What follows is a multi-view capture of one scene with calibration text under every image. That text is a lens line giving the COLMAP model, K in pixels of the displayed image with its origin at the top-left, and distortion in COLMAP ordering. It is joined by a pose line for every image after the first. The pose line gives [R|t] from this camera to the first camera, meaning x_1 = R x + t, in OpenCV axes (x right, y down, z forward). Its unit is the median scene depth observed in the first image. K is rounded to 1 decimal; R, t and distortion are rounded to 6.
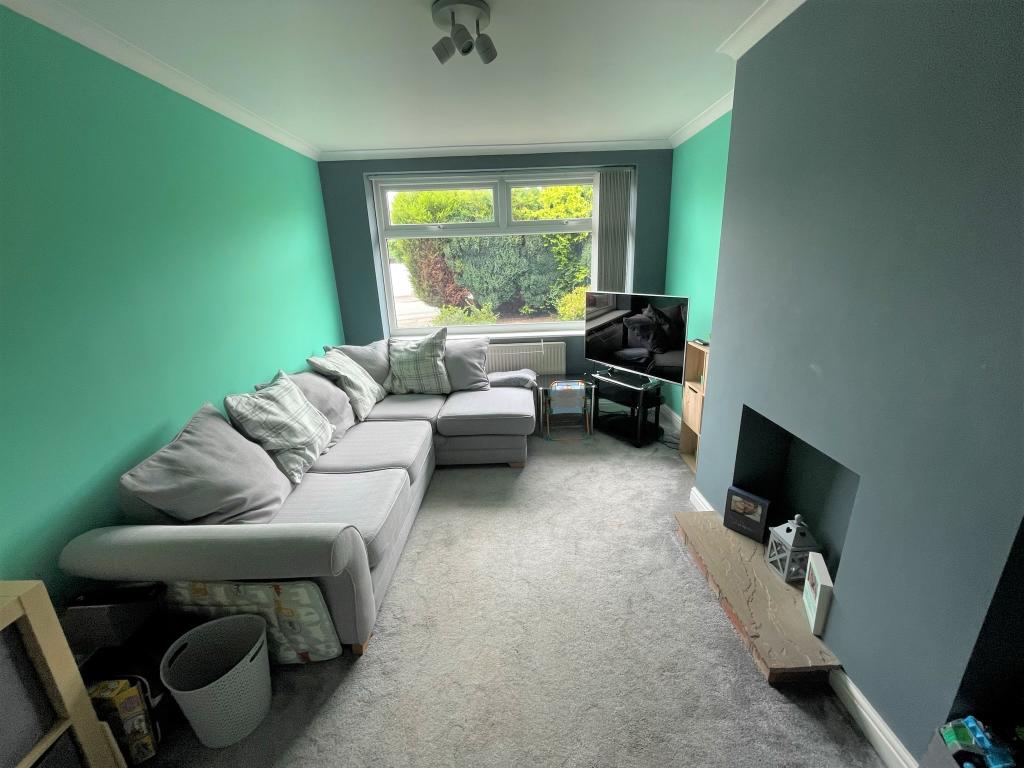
lens RADIAL K [[412.8, 0, 514.6], [0, 412.8, 381.4], [0, 0, 1]] dist [-0.002214, 0.000132]
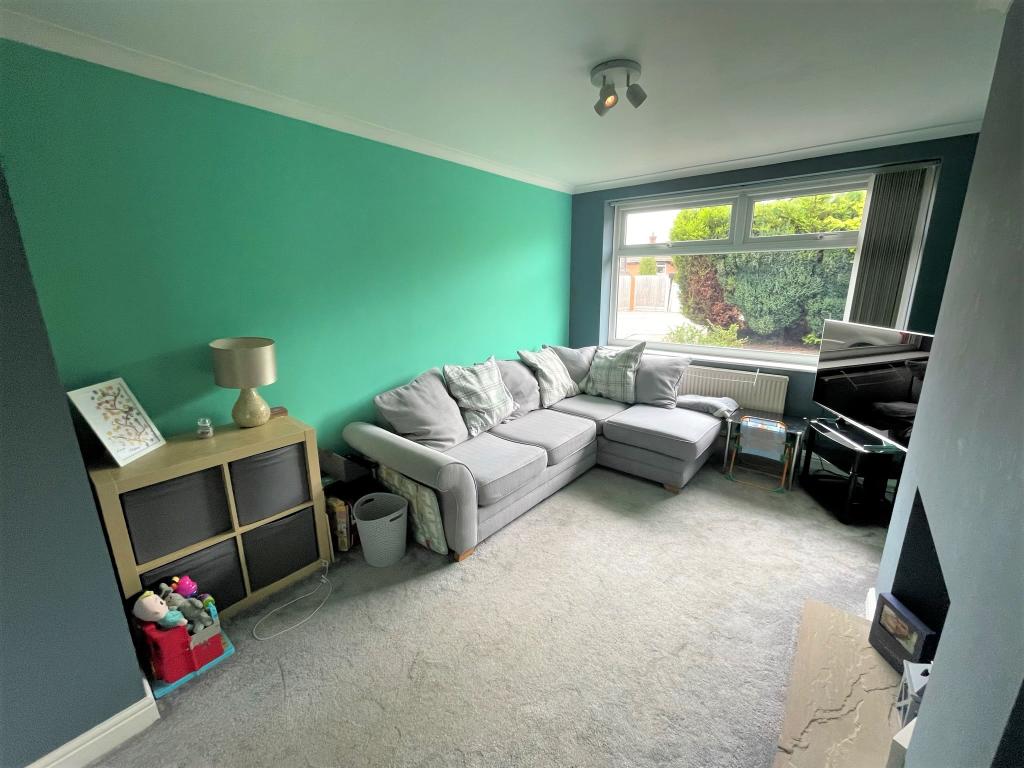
lens RADIAL K [[412.8, 0, 514.6], [0, 412.8, 381.4], [0, 0, 1]] dist [-0.002214, 0.000132]
pose [[0.769399, 0.180785, -0.612652, 0.281959], [-0.200079, 0.979057, 0.037637, -0.007199], [0.606625, 0.093621, 0.789456, -0.014139]]
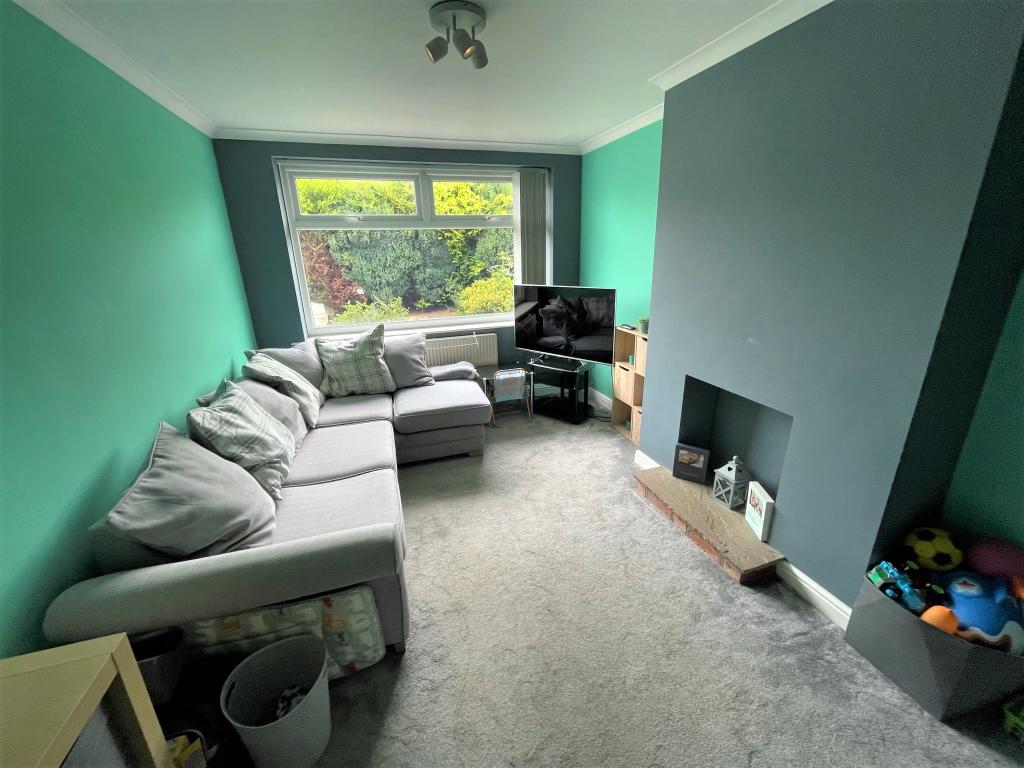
lens RADIAL K [[412.8, 0, 514.6], [0, 412.8, 381.4], [0, 0, 1]] dist [-0.002214, 0.000132]
pose [[0.952977, -0.082276, 0.291658, -0.197719], [0.077480, 0.996601, 0.027978, 0.000419], [-0.292969, -0.004064, 0.956113, -0.019145]]
